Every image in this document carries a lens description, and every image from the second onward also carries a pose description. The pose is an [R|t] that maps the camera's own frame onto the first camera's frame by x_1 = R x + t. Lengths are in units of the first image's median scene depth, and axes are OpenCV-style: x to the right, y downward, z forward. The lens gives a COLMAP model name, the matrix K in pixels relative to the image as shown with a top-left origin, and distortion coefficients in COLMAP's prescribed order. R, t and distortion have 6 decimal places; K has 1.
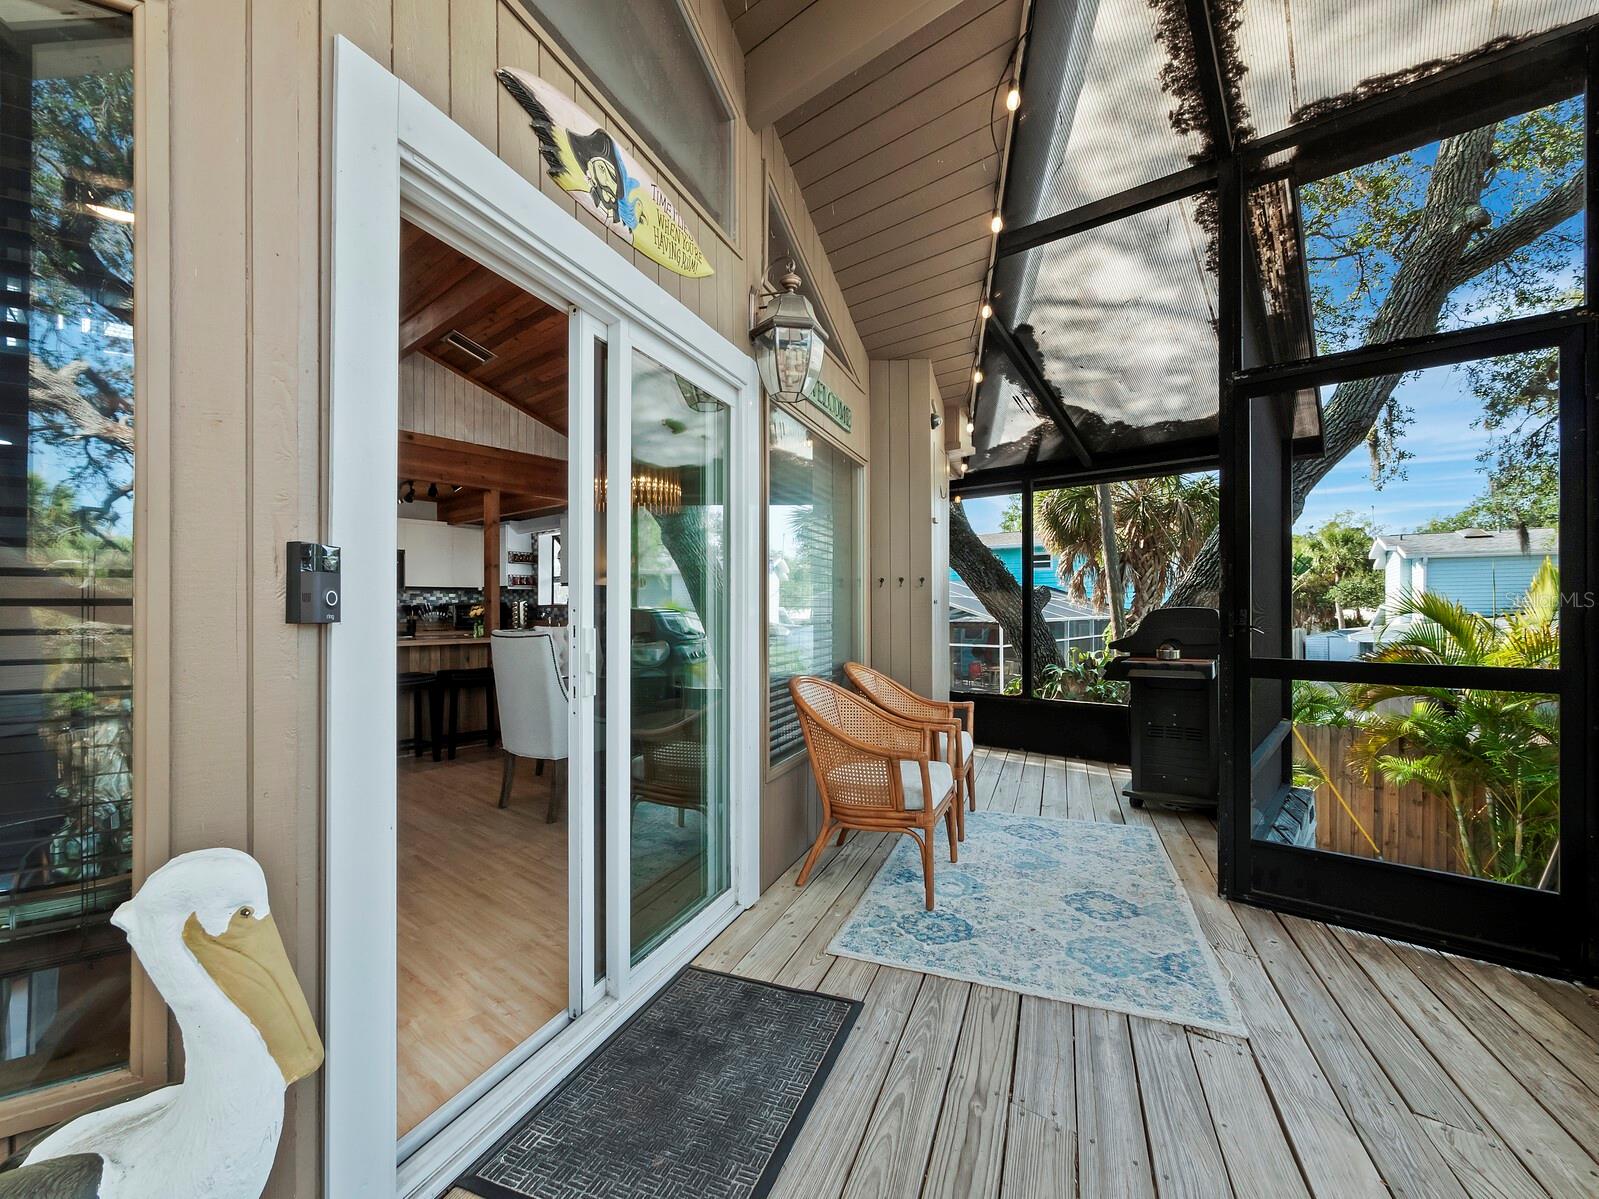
lens RADIAL K [[687.6, 0, 798.6], [0, 687.6, 602.5], [0, 0, 1]] dist [-0.000151, 0.001132]
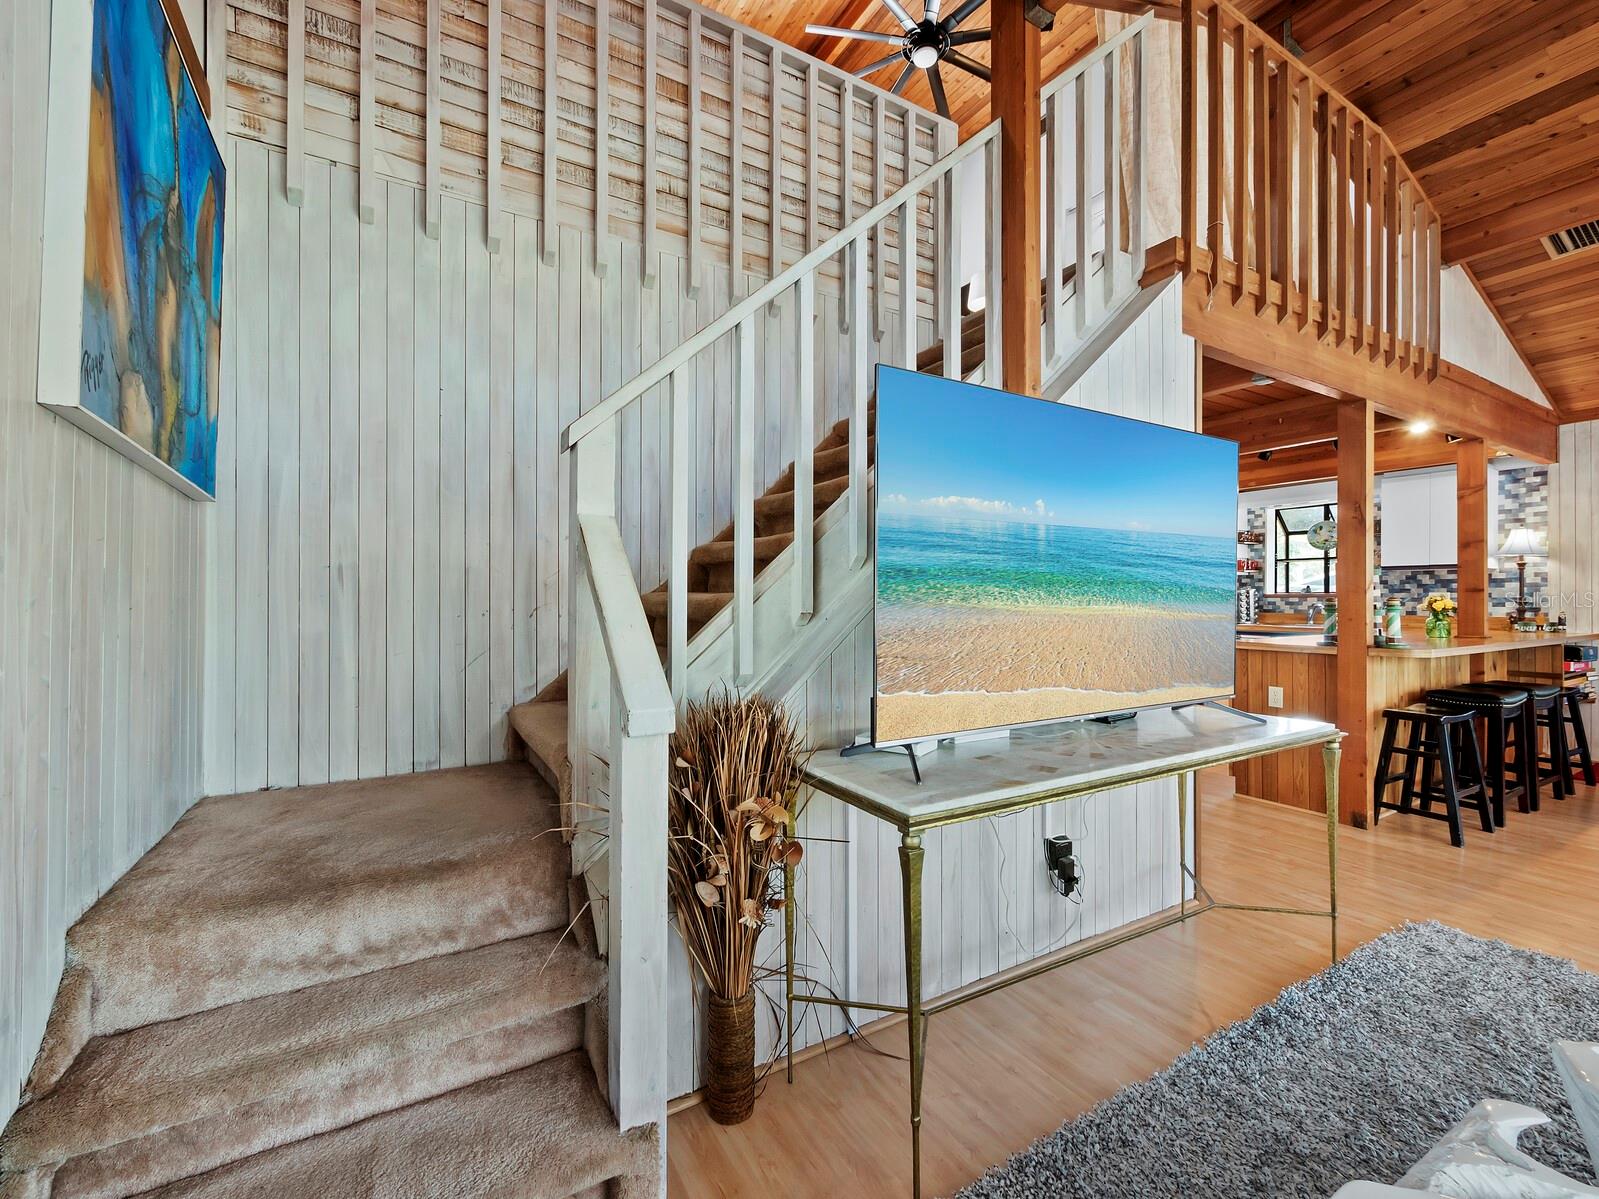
lens RADIAL K [[687.6, 0, 788.6], [0, 687.6, 594.3], [0, 0, 1]] dist [-0.000151, 0.001132]
pose [[0.939775, 0.005195, -0.341753, -0.856961], [-0.003440, 0.999978, 0.005739, 0.001163], [0.341775, -0.004218, 0.939772, 0.052036]]
